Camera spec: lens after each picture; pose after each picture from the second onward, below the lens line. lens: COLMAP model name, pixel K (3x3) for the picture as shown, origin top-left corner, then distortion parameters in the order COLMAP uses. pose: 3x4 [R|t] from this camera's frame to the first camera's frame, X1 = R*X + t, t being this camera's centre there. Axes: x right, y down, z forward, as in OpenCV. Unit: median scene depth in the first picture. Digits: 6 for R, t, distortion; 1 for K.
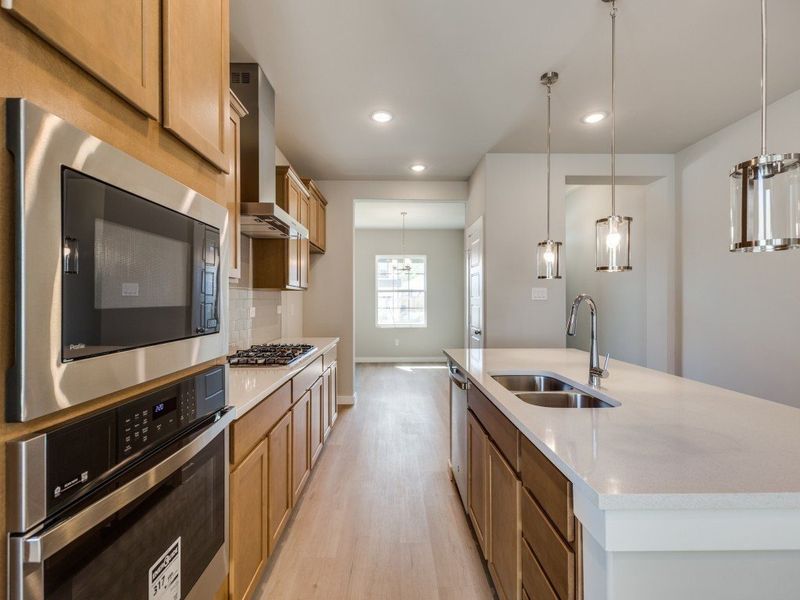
lens RADIAL K [[358.8, 0, 398.3], [0, 358.8, 299.5], [0, 0, 1]] dist [-0.004355, -0.000328]
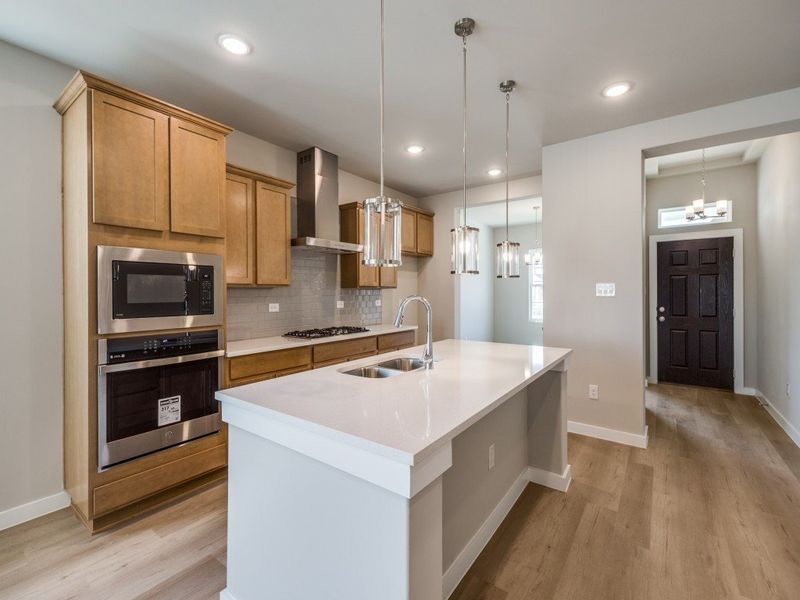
lens RADIAL K [[356.5, 0, 402.2], [0, 356.5, 289.0], [0, 0, 1]] dist [0.005542, 0.000472]
pose [[0.793521, -0.006062, -0.608513, 0.703222], [0.001122, 0.999963, -0.008498, -0.016476], [0.608542, 0.006061, 0.793498, -0.006310]]
